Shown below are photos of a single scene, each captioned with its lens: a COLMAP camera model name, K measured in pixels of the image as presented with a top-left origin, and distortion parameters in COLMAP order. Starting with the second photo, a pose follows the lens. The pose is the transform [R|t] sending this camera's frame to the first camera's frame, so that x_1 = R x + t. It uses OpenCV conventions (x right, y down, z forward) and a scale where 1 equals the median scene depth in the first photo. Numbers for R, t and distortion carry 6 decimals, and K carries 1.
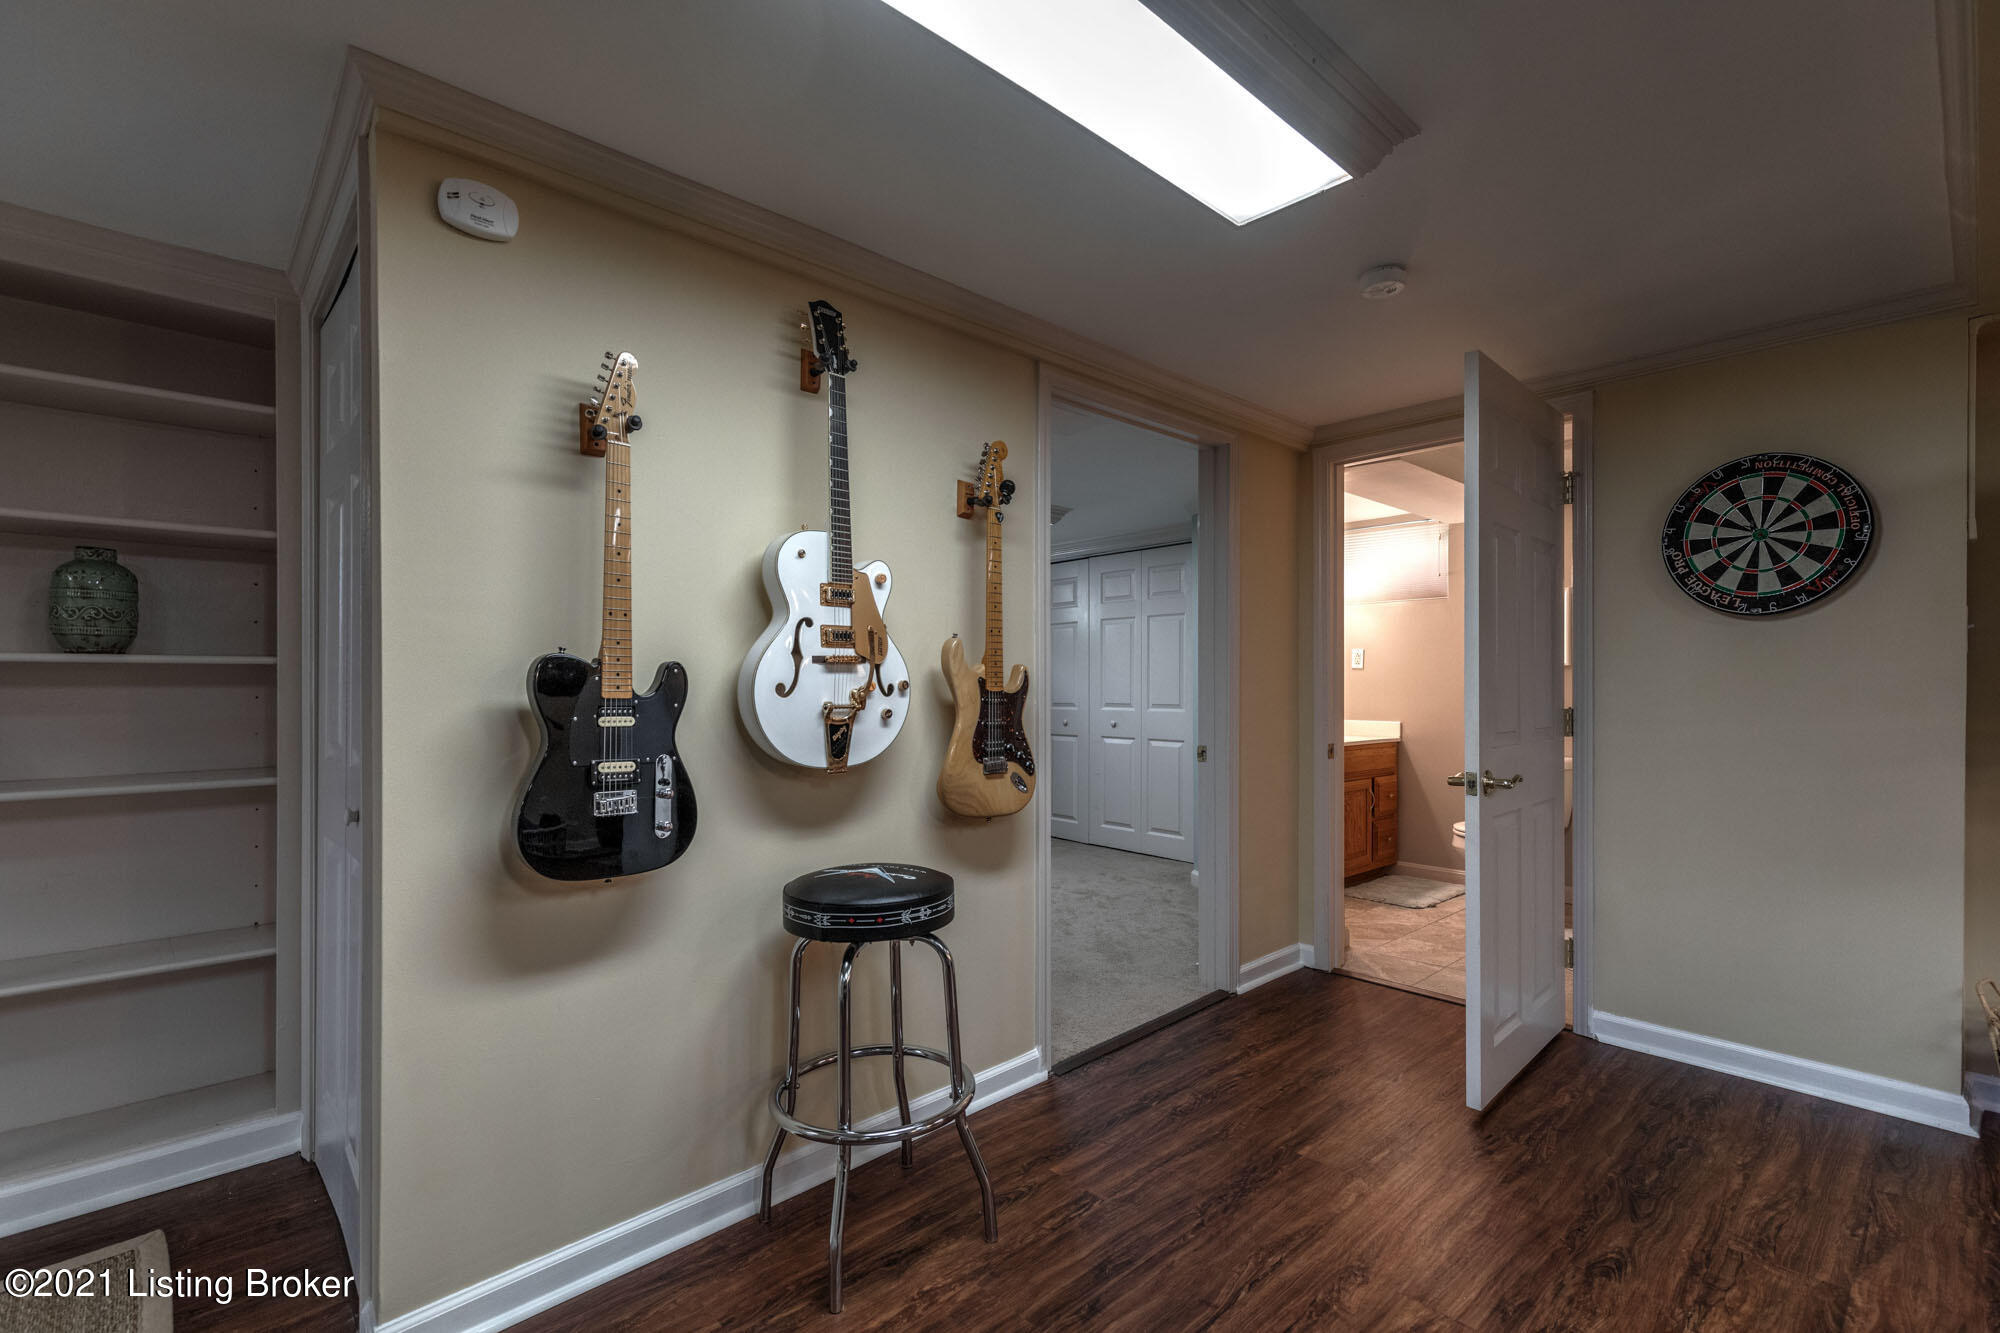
lens RADIAL K [[902.4, 0, 1002.9], [0, 902.4, 676.7], [0, 0, 1]] dist [0.005050, 0.000520]
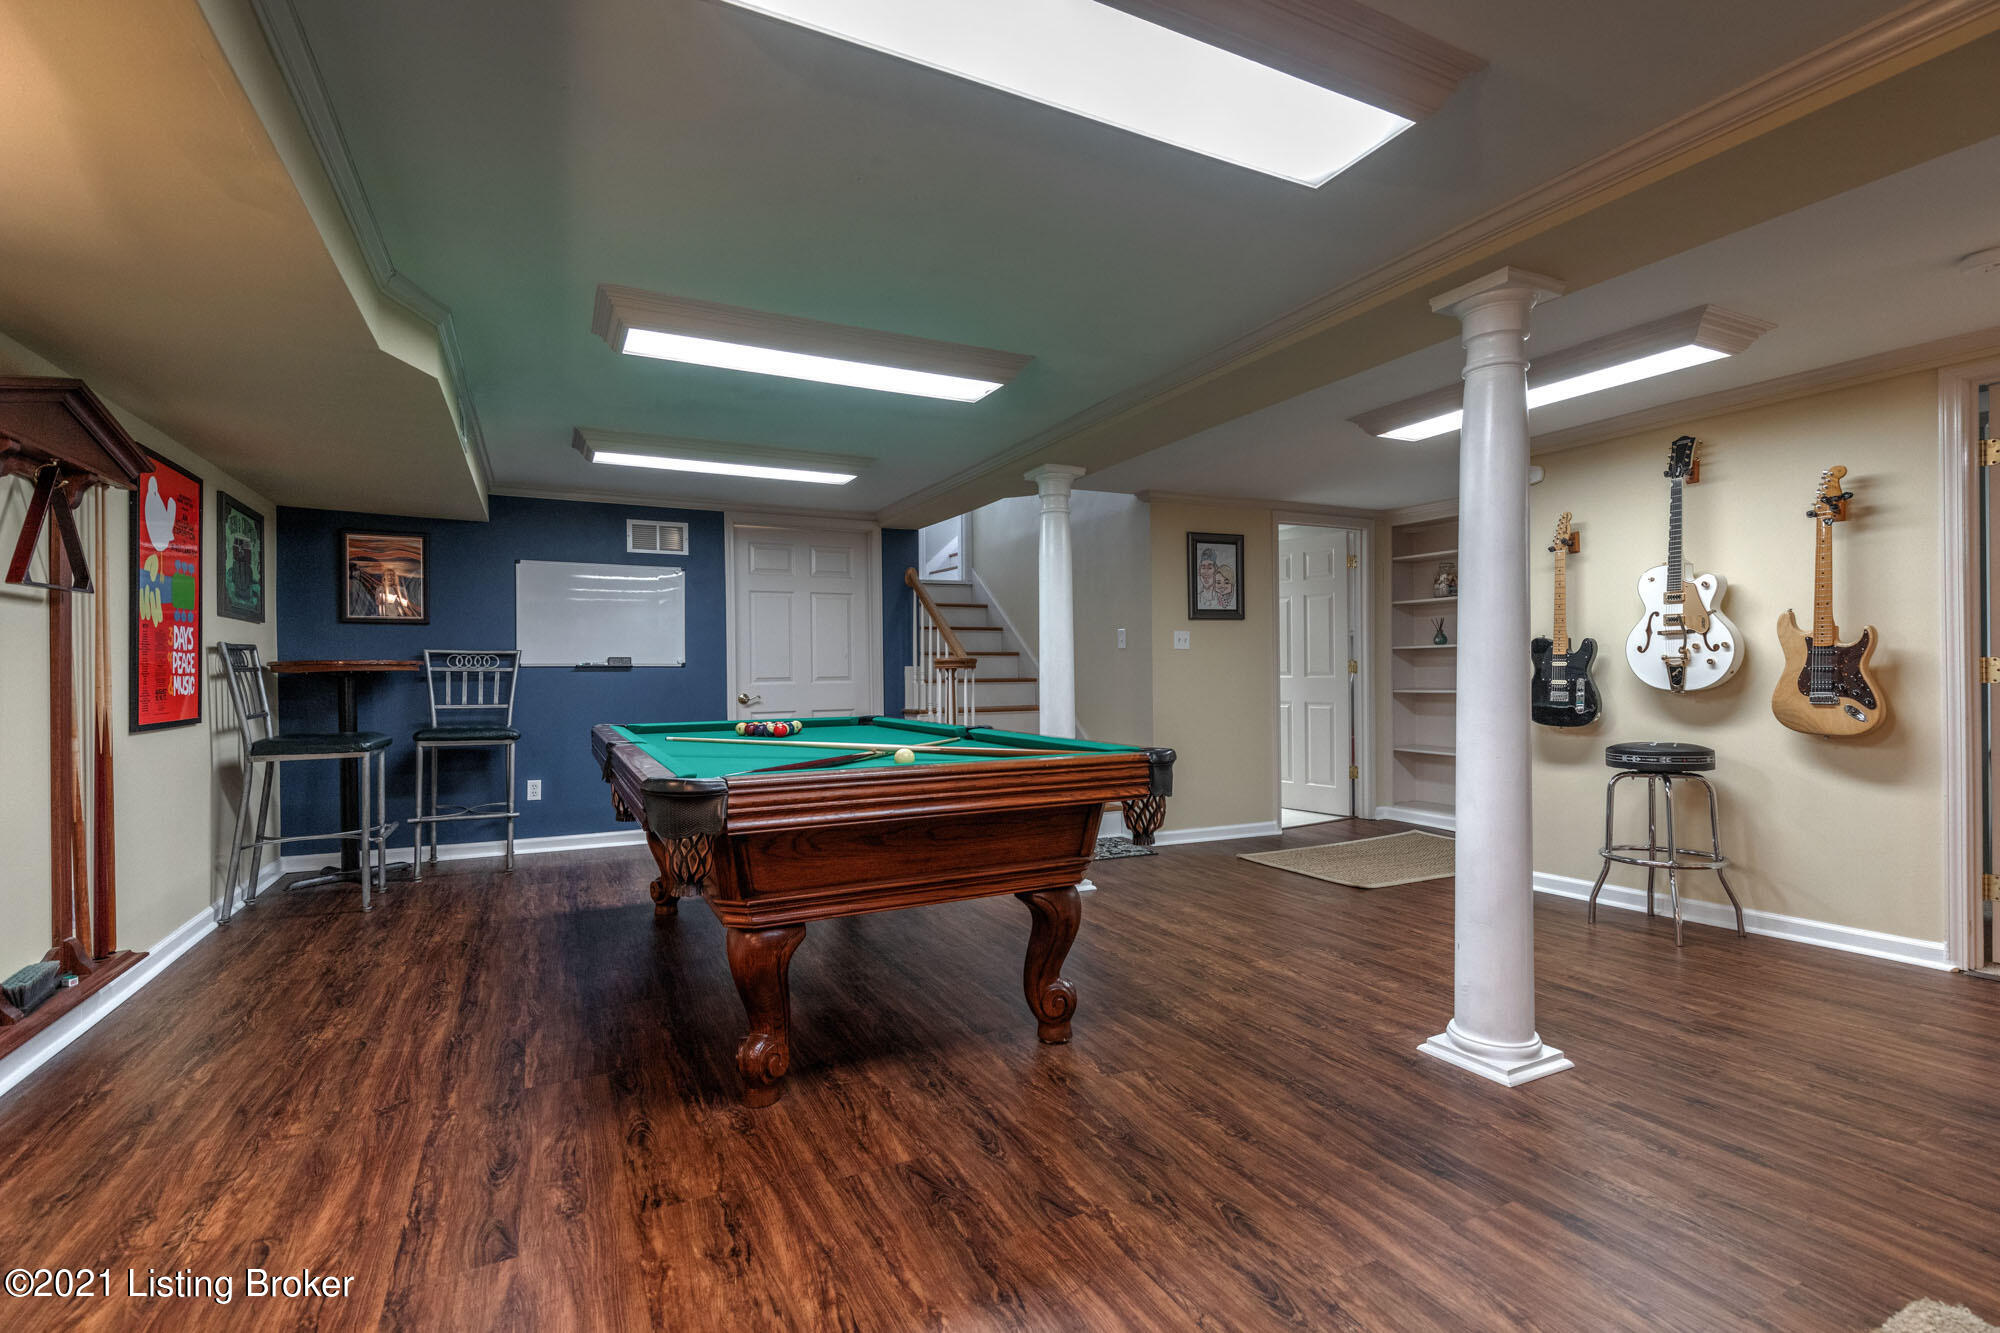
lens RADIAL K [[902.4, 0, 1001.1], [0, 902.4, 672.4], [0, 0, 1]] dist [0.005050, 0.000520]
pose [[-0.286538, -0.000560, -0.958069, 2.007624], [0.015647, 0.999864, -0.005264, 0.052429], [0.957941, -0.016499, -0.286490, 0.202056]]
